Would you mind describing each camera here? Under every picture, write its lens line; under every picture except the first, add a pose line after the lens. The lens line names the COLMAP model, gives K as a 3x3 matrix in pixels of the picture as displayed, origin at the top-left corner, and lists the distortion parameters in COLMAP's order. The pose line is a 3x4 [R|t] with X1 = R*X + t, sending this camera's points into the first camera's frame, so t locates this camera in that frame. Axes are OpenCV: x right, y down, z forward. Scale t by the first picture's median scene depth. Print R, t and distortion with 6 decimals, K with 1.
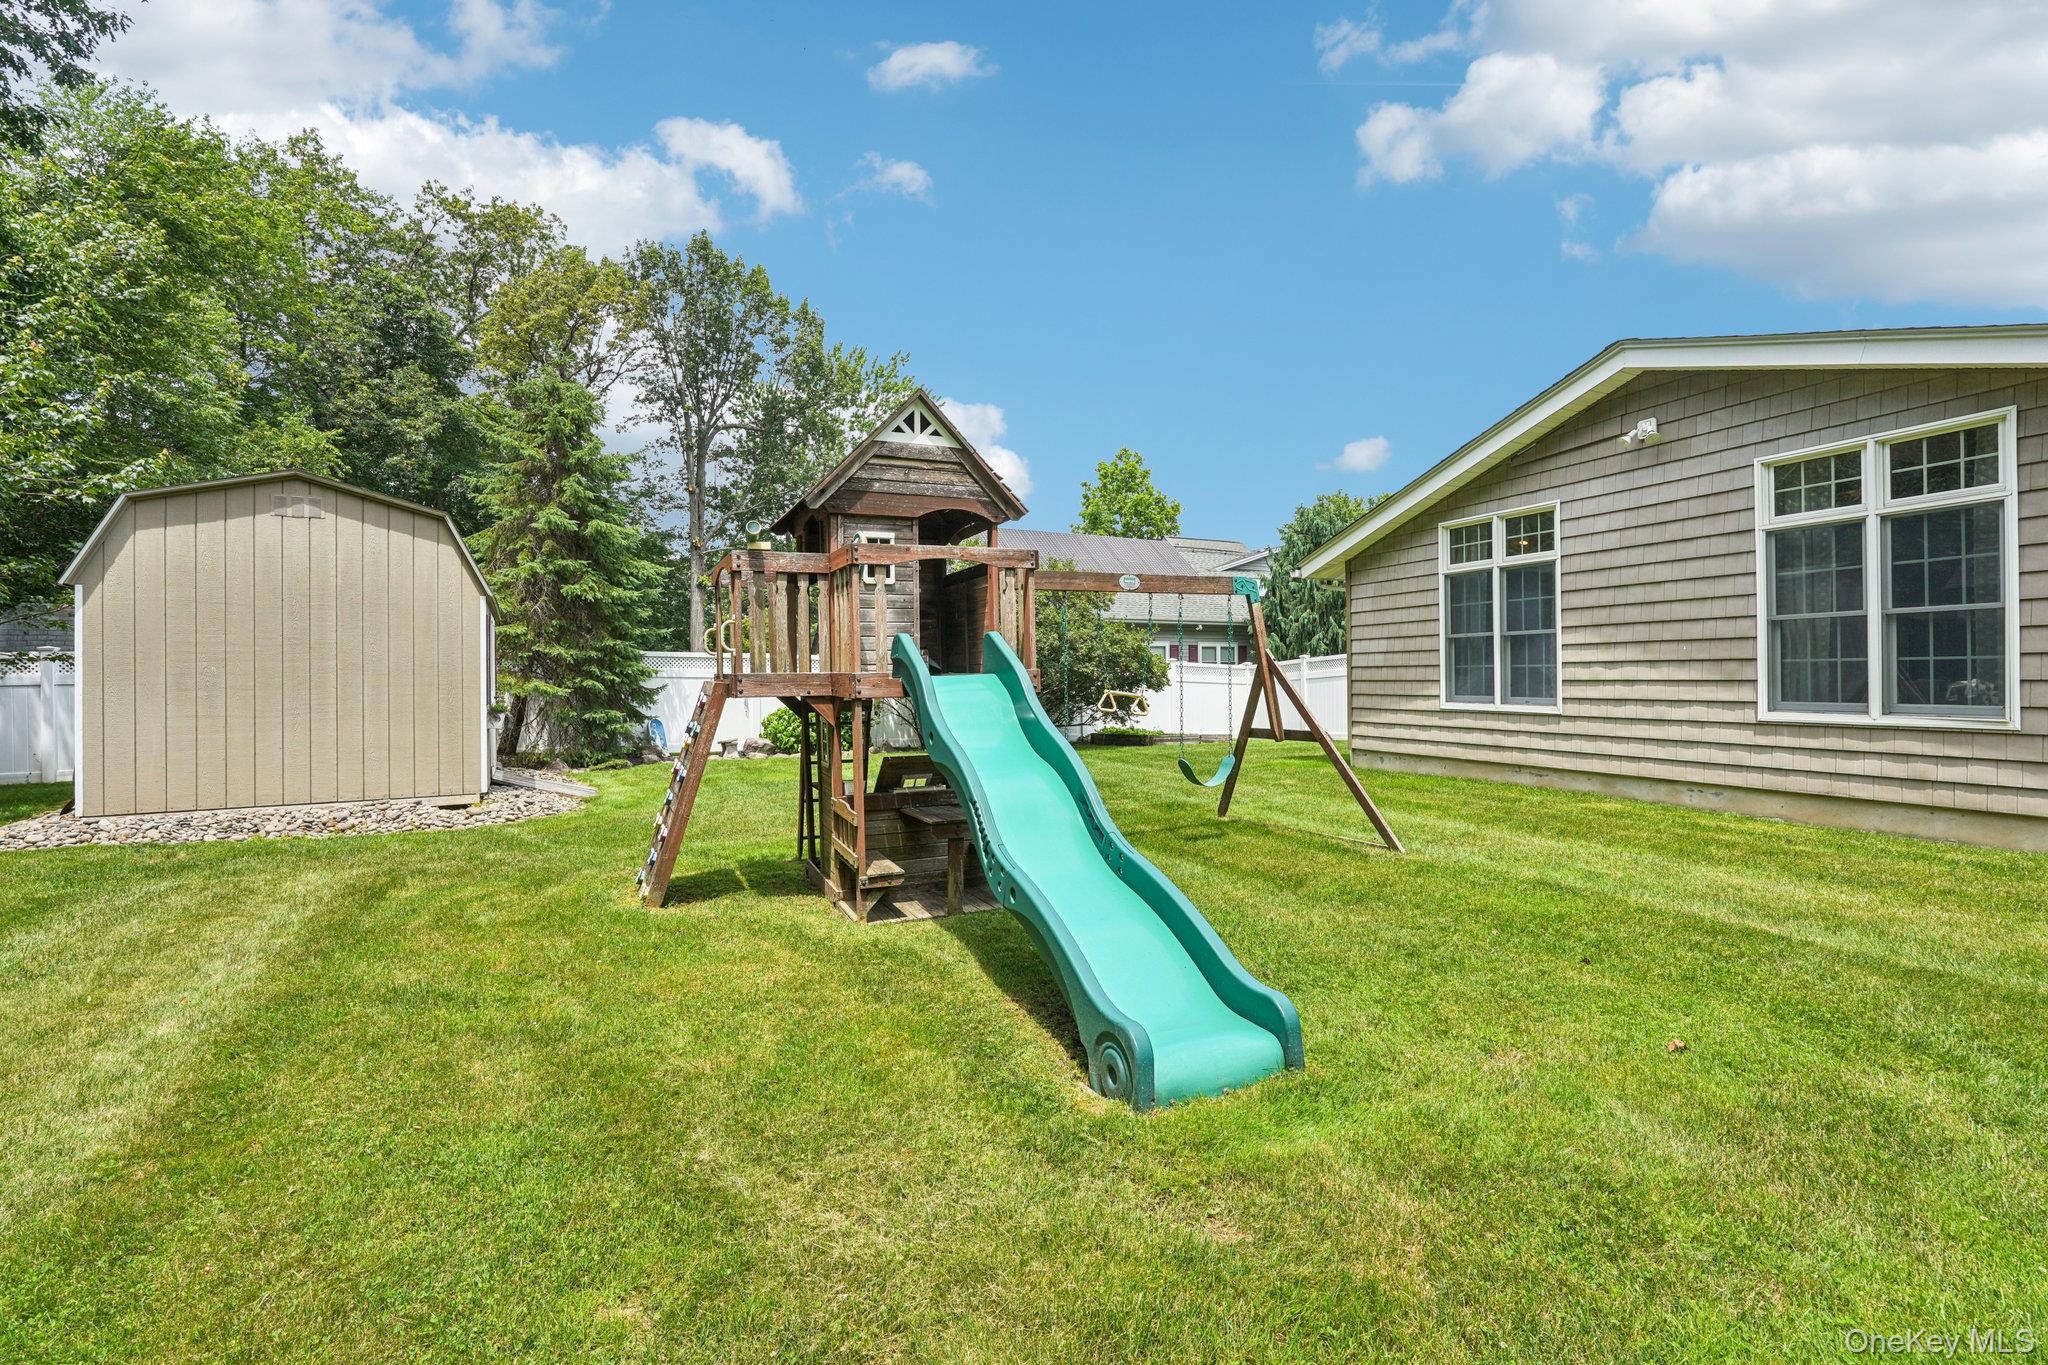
lens RADIAL K [[917.5, 0, 1020.9], [0, 917.5, 670.2], [0, 0, 1]] dist [-0.018291, 0.008534]
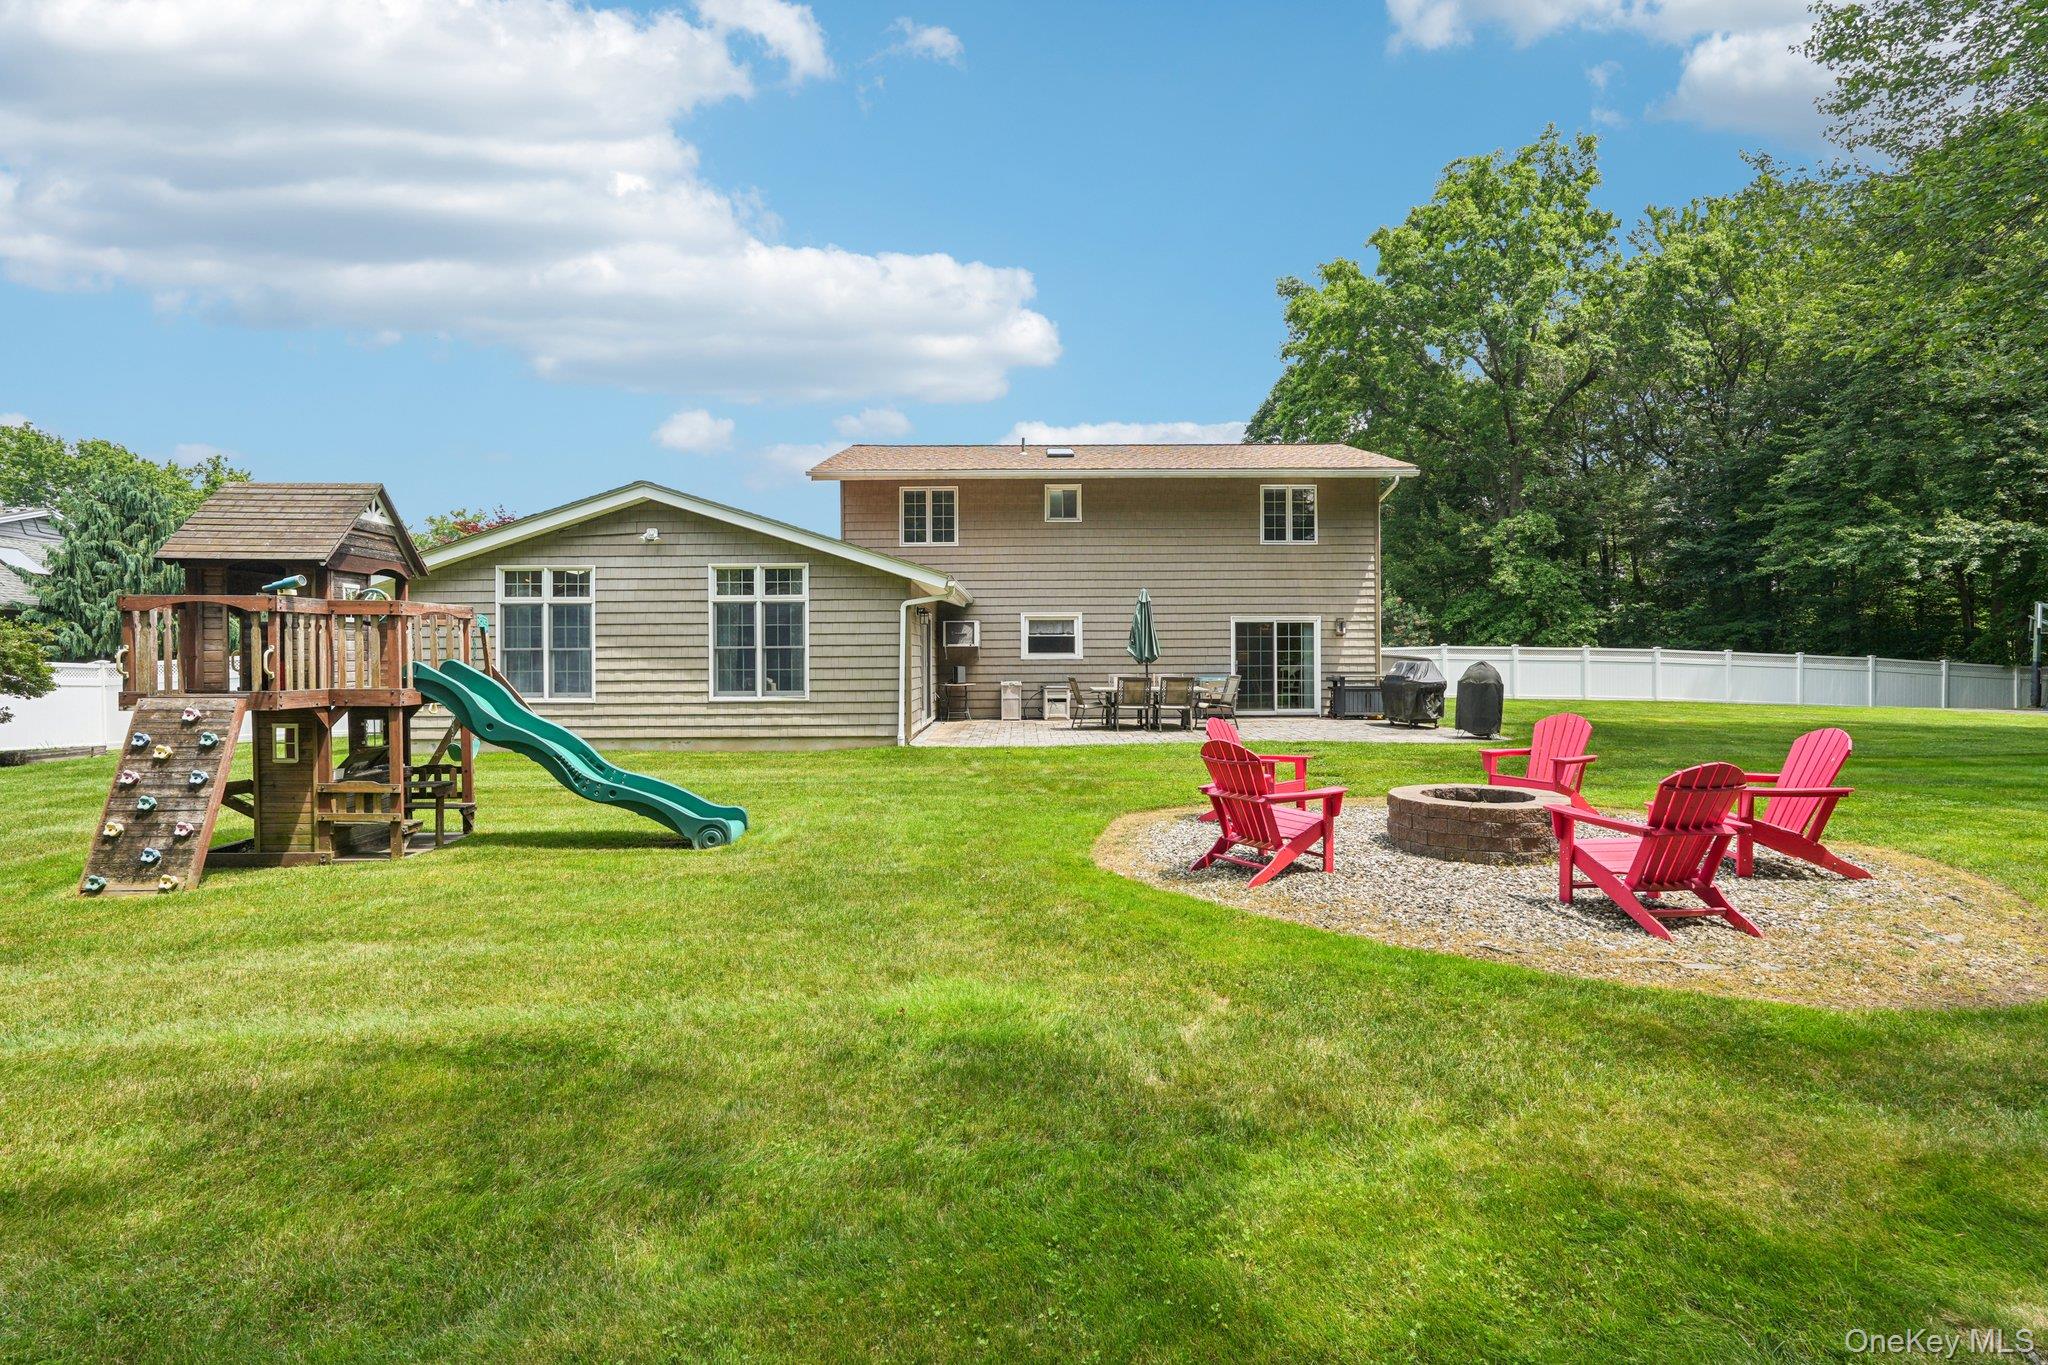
lens RADIAL K [[917.5, 0, 1011.4], [0, 917.5, 669.2], [0, 0, 1]] dist [-0.018291, 0.008534]
pose [[0.357769, -0.004269, 0.933800, -0.521456], [-0.003707, 0.999975, 0.005991, -0.017828], [-0.933803, -0.005605, 0.357744, -0.191545]]
